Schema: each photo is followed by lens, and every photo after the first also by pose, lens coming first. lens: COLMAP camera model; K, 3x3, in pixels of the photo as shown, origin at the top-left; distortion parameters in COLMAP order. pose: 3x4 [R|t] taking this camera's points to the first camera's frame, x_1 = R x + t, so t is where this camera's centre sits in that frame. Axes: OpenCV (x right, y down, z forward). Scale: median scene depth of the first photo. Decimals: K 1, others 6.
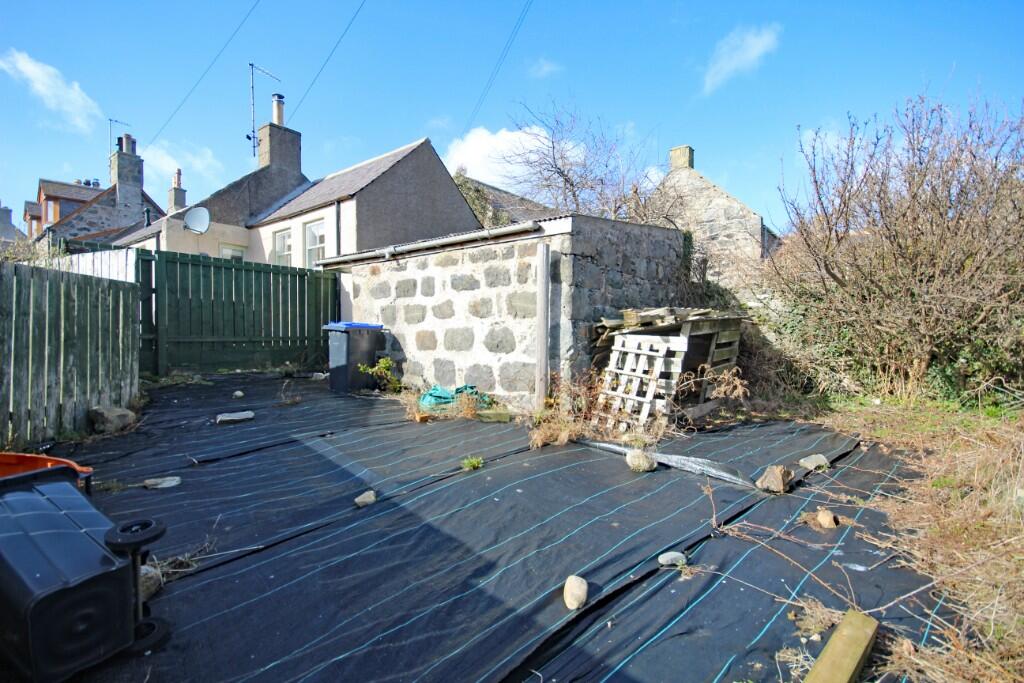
lens RADIAL K [[471.4, 0, 517.5], [0, 471.4, 342.6], [0, 0, 1]] dist [0.010274, -0.013816]
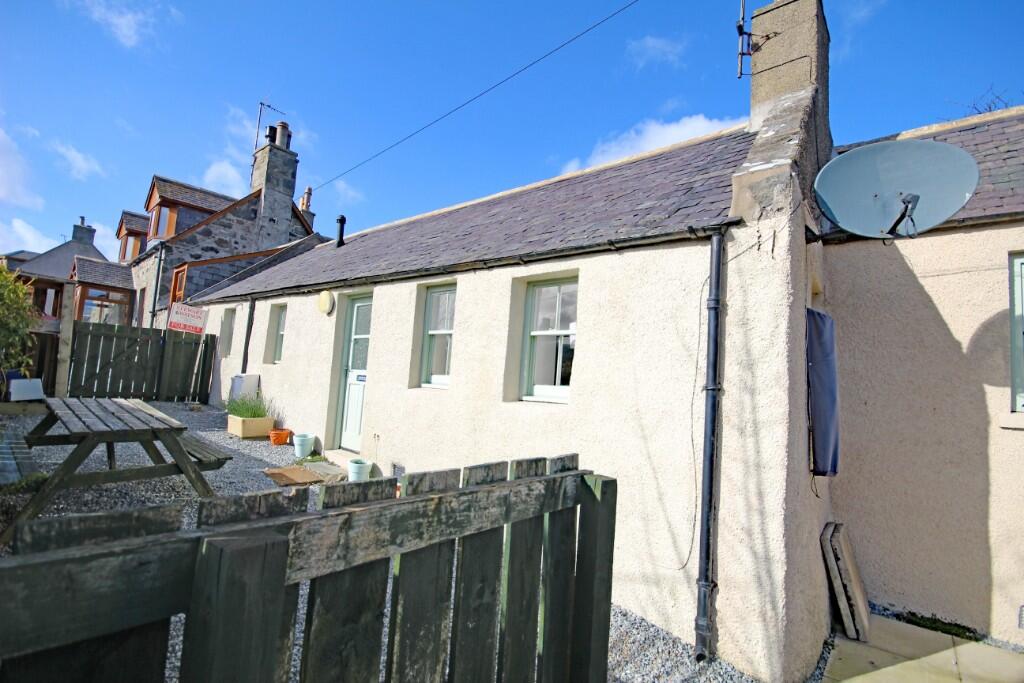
lens RADIAL K [[471.4, 0, 517.5], [0, 471.4, 342.6], [0, 0, 1]] dist [0.010274, -0.013816]
pose [[0.995830, 0.062333, -0.066611, -0.423499], [-0.069359, 0.991622, -0.108977, -0.065365], [0.059260, 0.113143, 0.991810, 0.366340]]
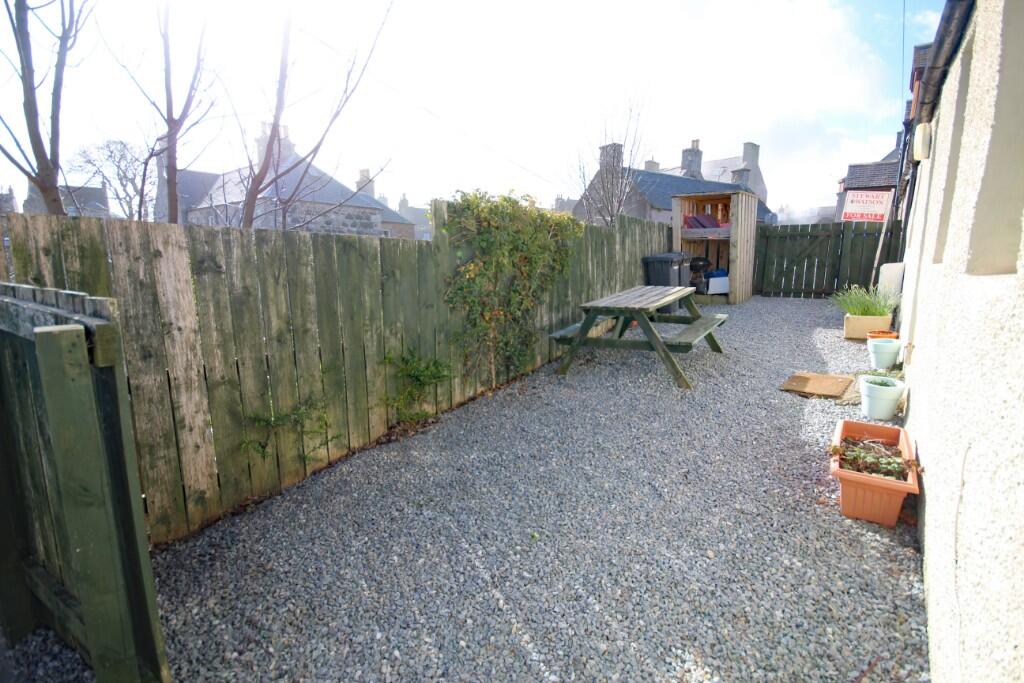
lens RADIAL K [[471.4, 0, 517.5], [0, 471.4, 342.6], [0, 0, 1]] dist [0.010274, -0.013816]
pose [[0.030542, 0.178211, -0.983518, -0.360939], [-0.018602, 0.983908, 0.177704, -0.066373], [0.999360, 0.012868, 0.033366, 0.466519]]
